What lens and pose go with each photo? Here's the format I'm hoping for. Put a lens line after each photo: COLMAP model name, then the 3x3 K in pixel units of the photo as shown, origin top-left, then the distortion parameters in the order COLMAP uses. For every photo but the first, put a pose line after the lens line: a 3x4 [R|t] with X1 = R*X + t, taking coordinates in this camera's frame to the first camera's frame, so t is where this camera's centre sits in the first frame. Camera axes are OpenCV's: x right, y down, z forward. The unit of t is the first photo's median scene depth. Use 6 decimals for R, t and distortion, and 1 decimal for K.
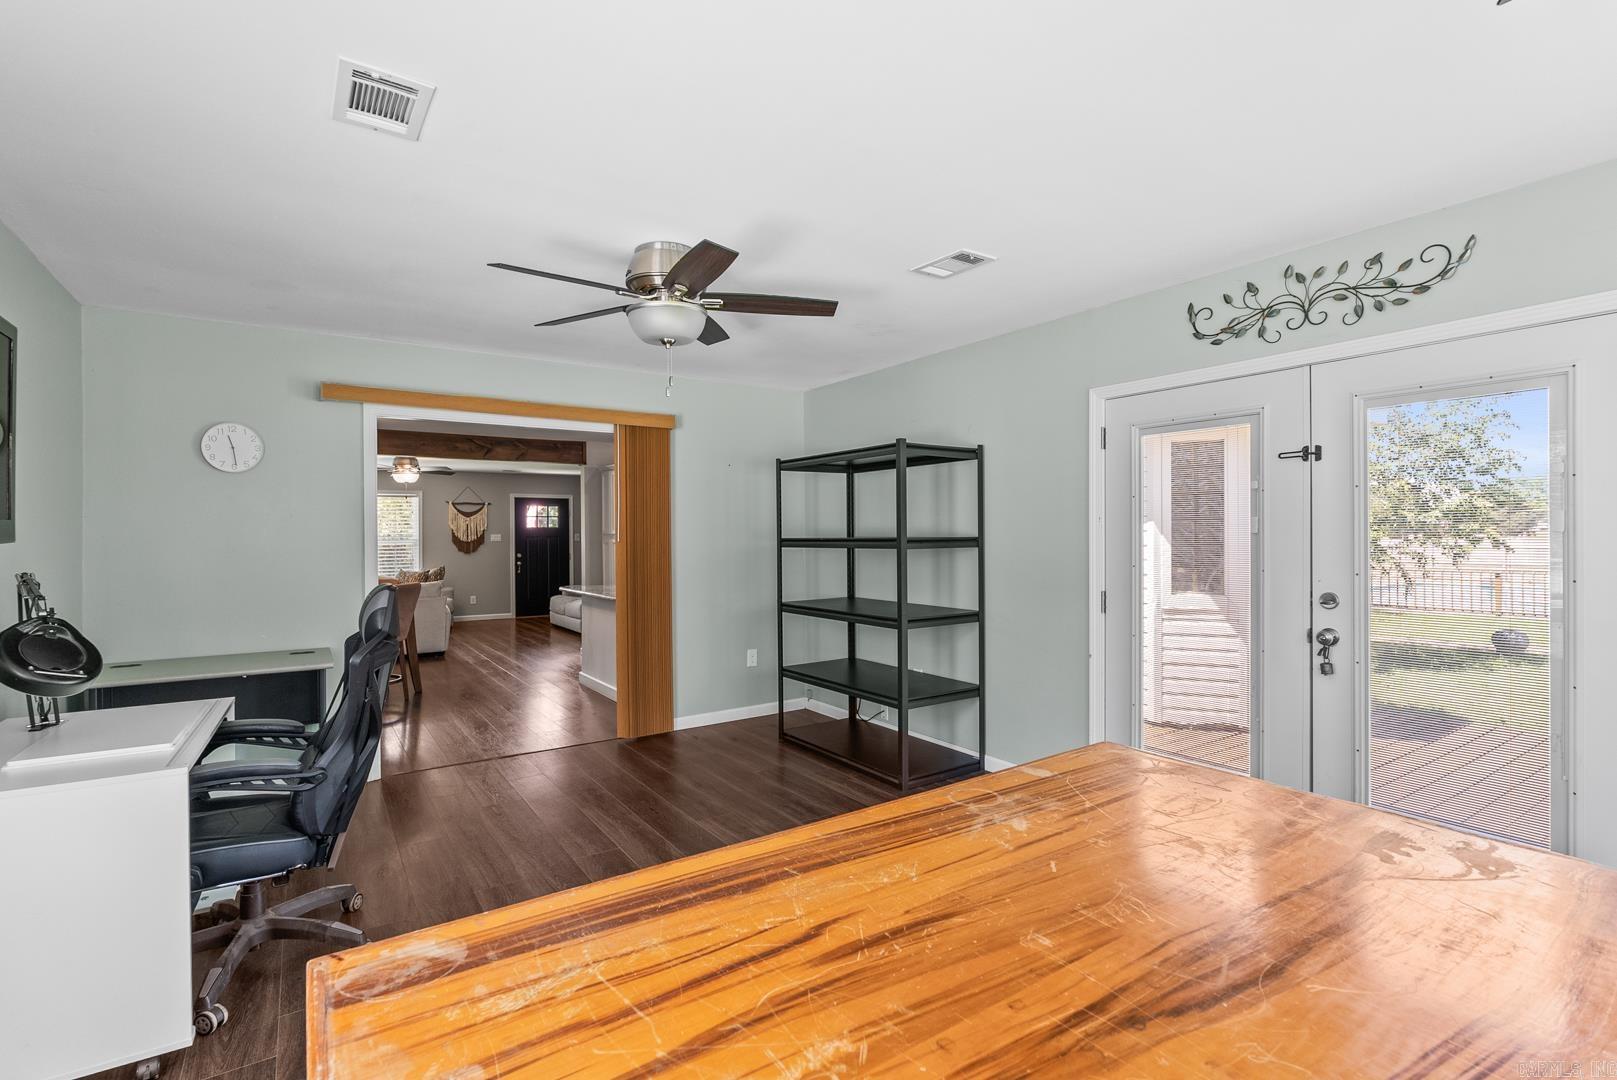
lens RADIAL K [[739.1, 0, 803.6], [0, 739.1, 537.3], [0, 0, 1]] dist [-0.003031, -0.000418]
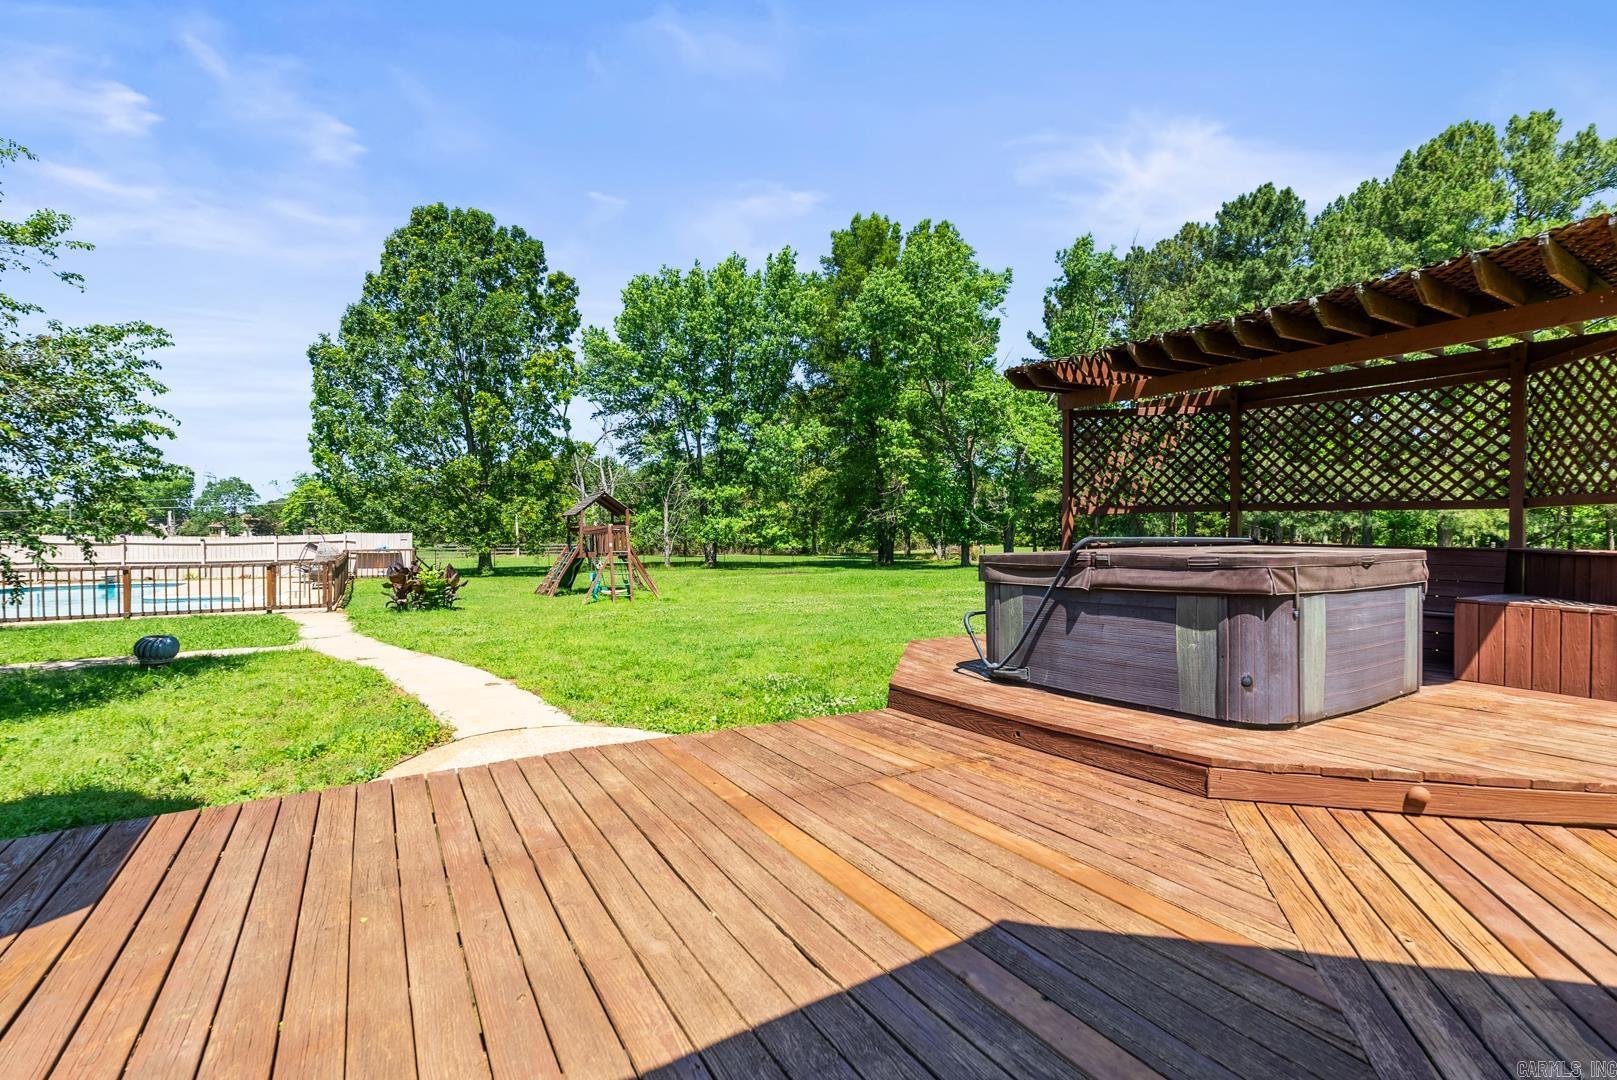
lens RADIAL K [[739.1, 0, 810.7], [0, 739.1, 535.3], [0, 0, 1]] dist [-0.003031, -0.000418]
pose [[0.054675, 0.001584, 0.998503, 0.192800], [0.001334, 0.999998, -0.001660, 0.018202], [-0.998503, 0.001423, 0.054673, 0.243013]]
